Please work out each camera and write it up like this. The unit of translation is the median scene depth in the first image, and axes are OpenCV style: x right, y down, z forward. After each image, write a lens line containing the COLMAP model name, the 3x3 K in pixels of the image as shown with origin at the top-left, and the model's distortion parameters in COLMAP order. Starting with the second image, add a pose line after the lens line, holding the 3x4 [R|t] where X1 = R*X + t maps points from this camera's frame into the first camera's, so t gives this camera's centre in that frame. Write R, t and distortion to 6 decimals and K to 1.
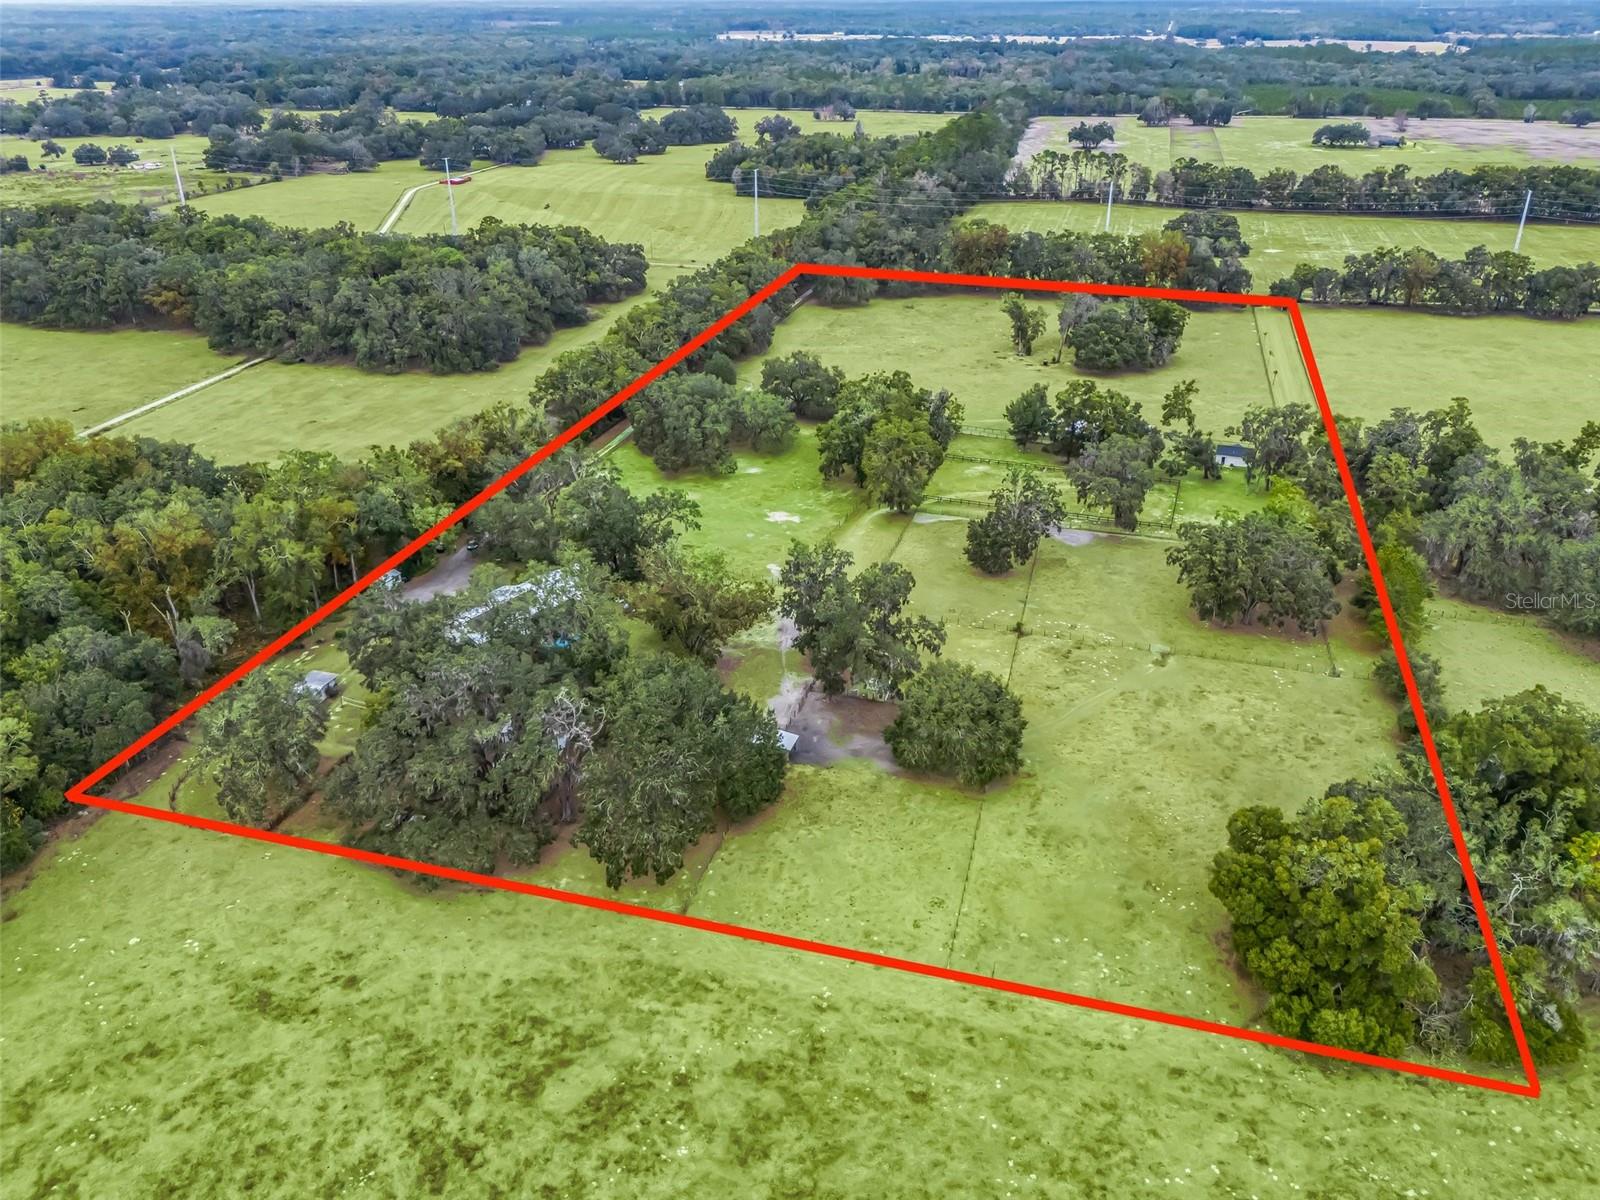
lens RADIAL K [[1212.6, 0, 800.0], [0, 1212.6, 600.0], [0, 0, 1]] dist [0.057356, -0.042492]
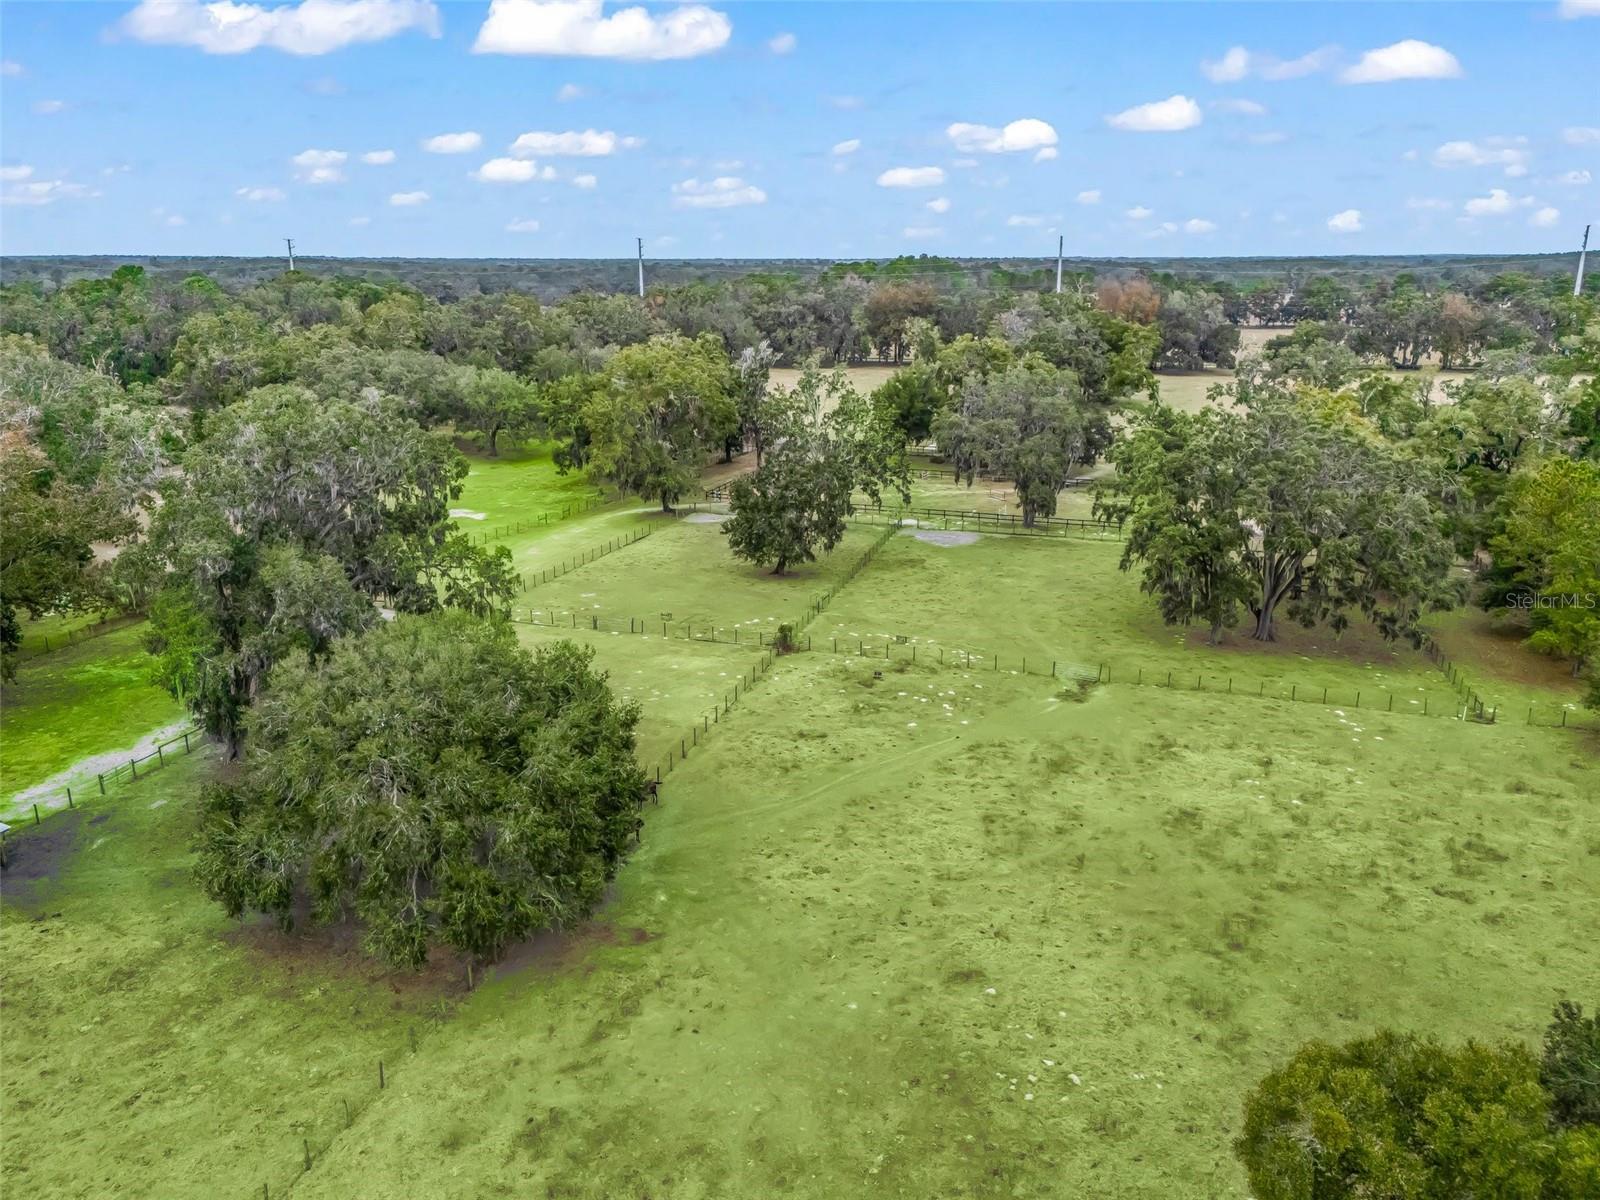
lens RADIAL K [[1184.7, 0, 800.0], [0, 1184.7, 600.0], [0, 0, 1]] dist [0.058523, -0.044950]
pose [[0.999913, 0.005500, -0.012002, 0.147632], [-0.007591, 0.983291, -0.181885, 0.071016], [0.010801, 0.181960, 0.983247, 0.417584]]
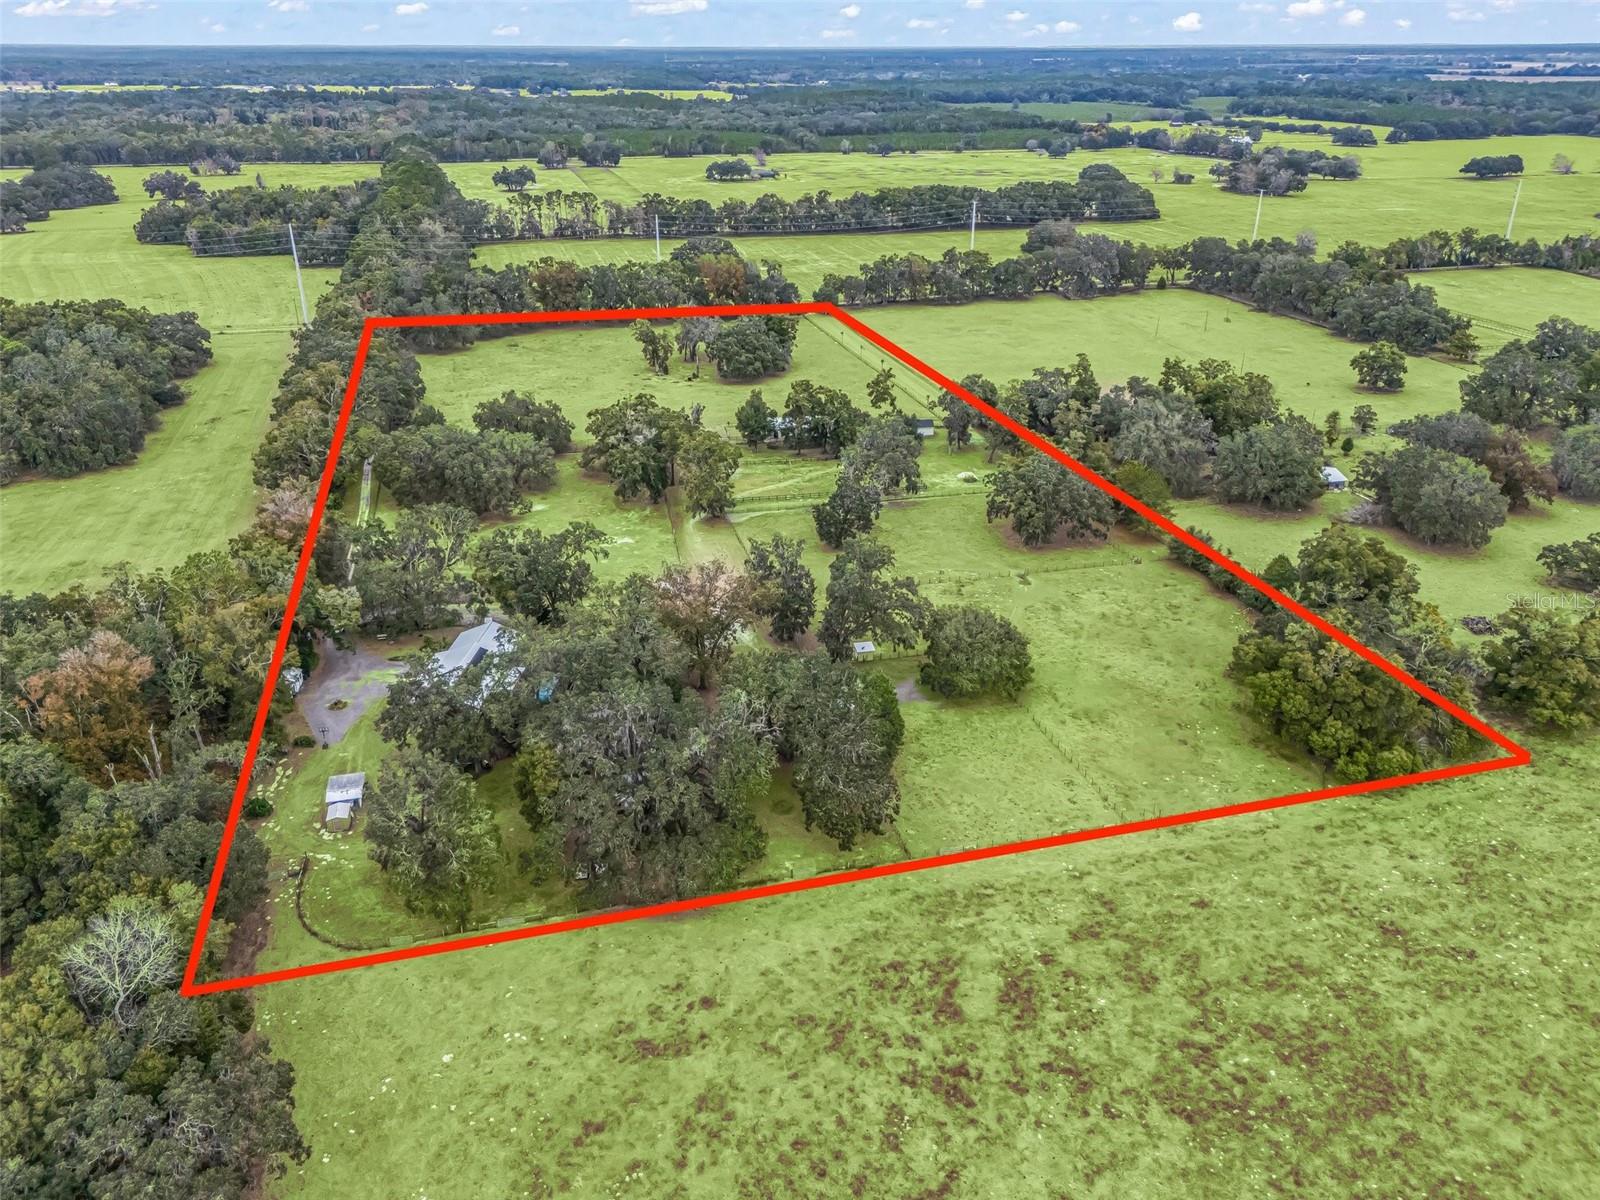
lens RADIAL K [[1184.7, 0, 800.0], [0, 1184.7, 600.0], [0, 0, 1]] dist [0.058523, -0.044950]
pose [[0.863368, -0.212565, 0.457616, -0.326931], [0.224061, 0.974121, 0.029757, -0.013202], [-0.452099, 0.076843, 0.888652, 0.026746]]
